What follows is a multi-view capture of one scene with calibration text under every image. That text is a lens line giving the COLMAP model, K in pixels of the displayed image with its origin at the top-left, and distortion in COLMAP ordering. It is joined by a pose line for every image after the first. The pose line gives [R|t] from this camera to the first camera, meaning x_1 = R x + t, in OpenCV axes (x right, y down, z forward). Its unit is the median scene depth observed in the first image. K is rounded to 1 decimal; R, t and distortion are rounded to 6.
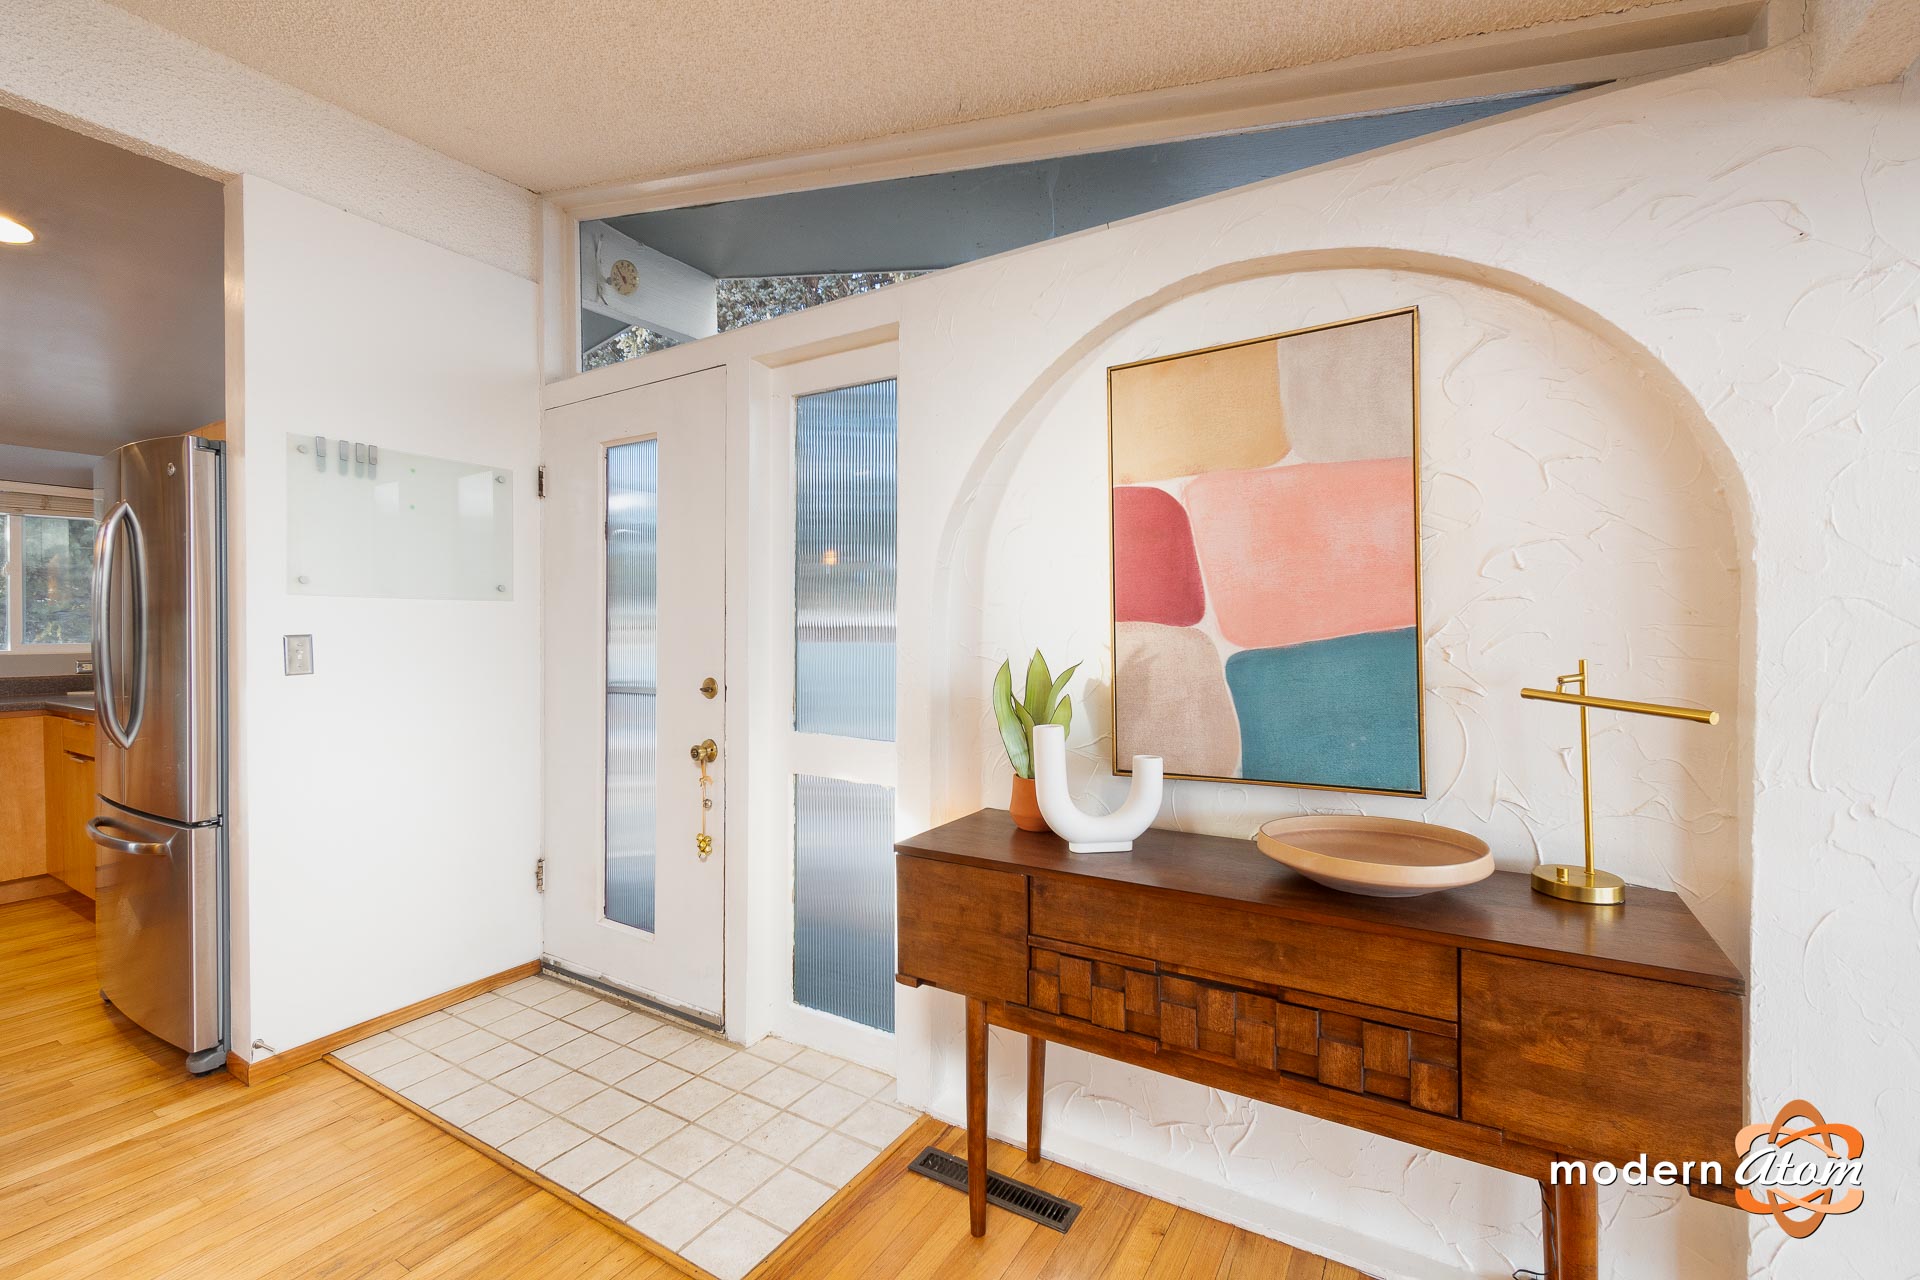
lens RADIAL K [[828.6, 0, 948.9], [0, 828.6, 636.8], [0, 0, 1]] dist [-0.001684, -0.000170]
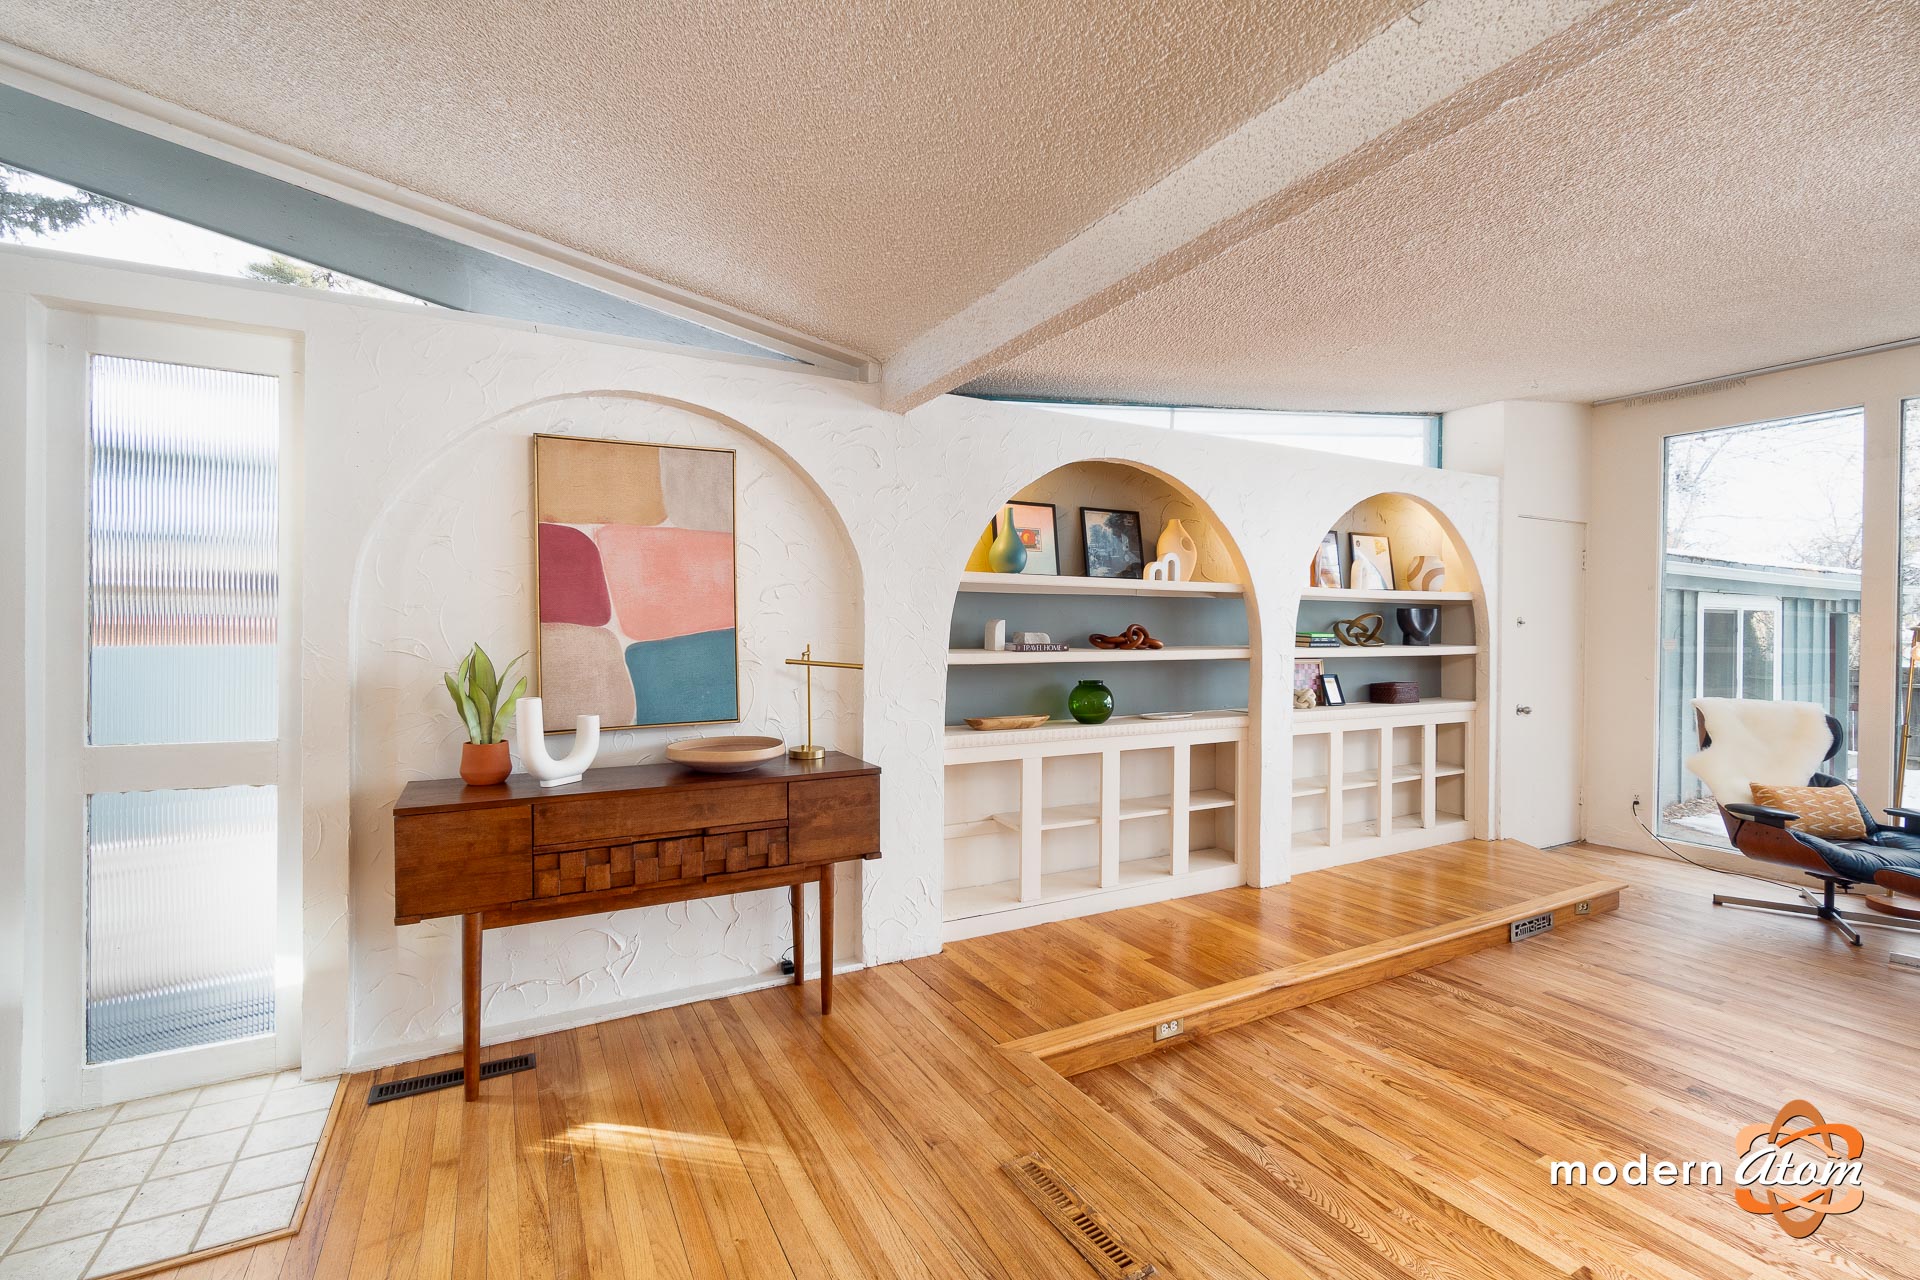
lens RADIAL K [[828.6, 0, 948.9], [0, 828.6, 636.8], [0, 0, 1]] dist [-0.001684, -0.000170]
pose [[0.494291, -0.003041, 0.869291, -0.752618], [0.002835, 0.999994, 0.001886, 0.005604], [-0.869292, 0.001532, 0.494296, -0.289548]]
